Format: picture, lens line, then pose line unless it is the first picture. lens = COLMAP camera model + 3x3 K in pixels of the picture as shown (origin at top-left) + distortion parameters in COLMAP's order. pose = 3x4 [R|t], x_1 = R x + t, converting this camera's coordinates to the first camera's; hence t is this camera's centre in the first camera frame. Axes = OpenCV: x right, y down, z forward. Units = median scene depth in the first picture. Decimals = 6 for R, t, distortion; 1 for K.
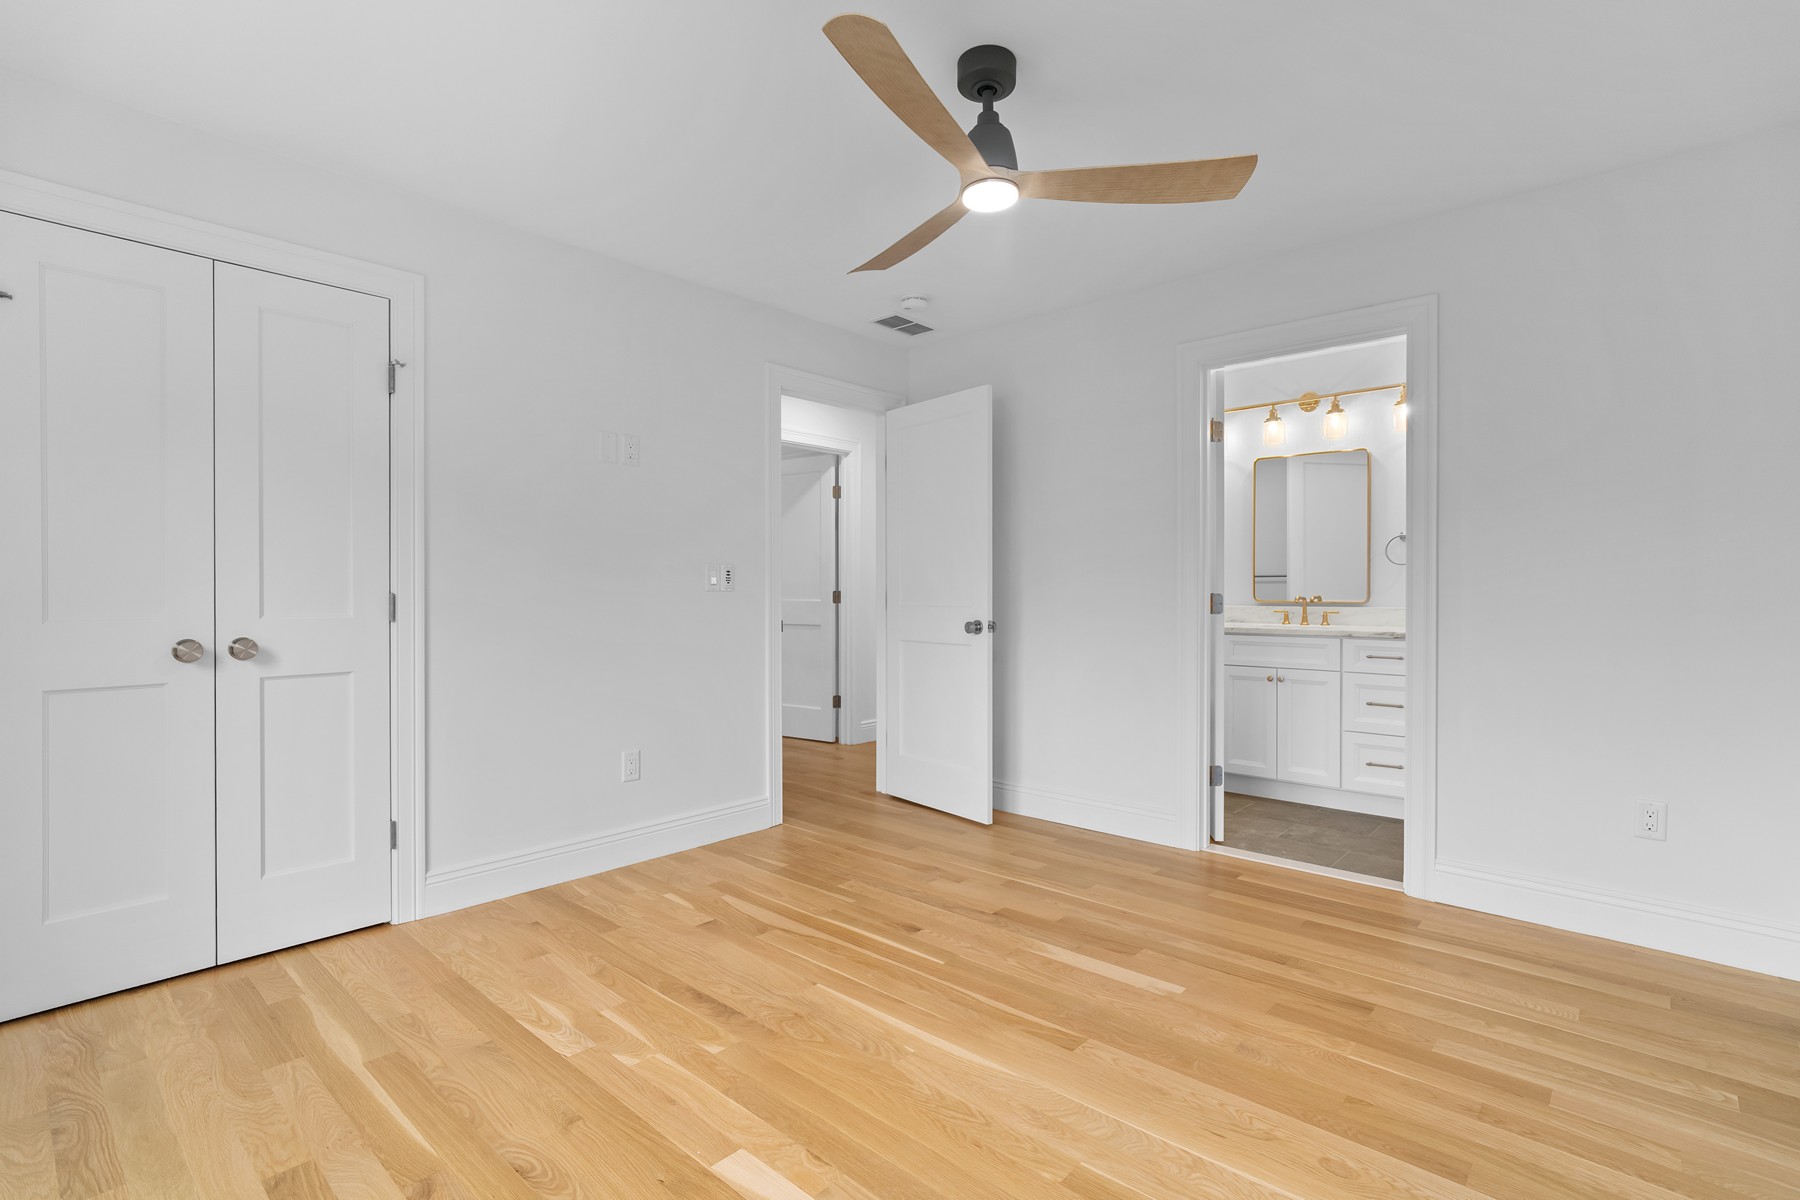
lens RADIAL K [[858.4, 0, 897.9], [0, 858.4, 598.2], [0, 0, 1]] dist [0.005282, -0.000047]
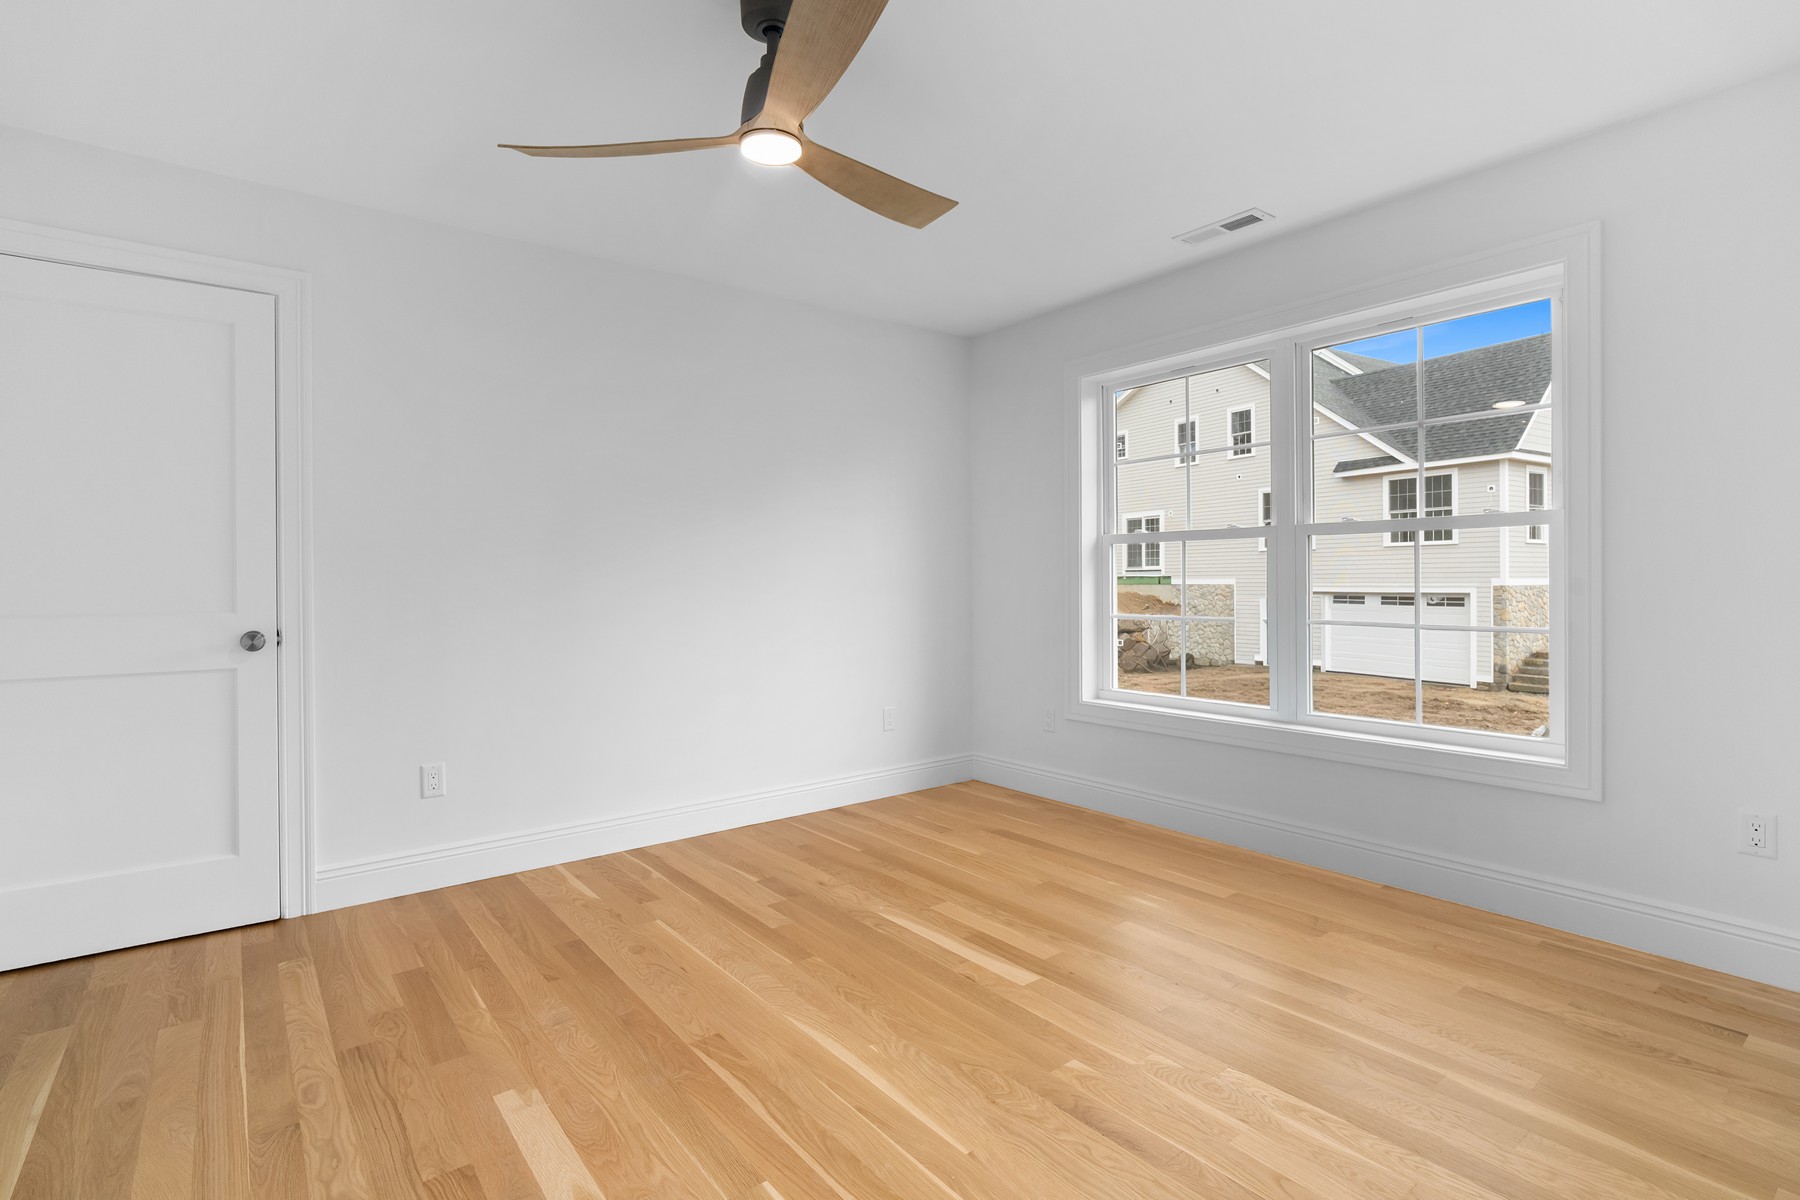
lens RADIAL K [[858.4, 0, 901.5], [0, 858.4, 586.0], [0, 0, 1]] dist [0.005282, -0.000047]
pose [[-0.985412, 0.004945, 0.170114, -0.182628], [0.008082, 0.999810, 0.017755, -0.020164], [-0.169994, 0.018871, -0.985264, 1.900100]]
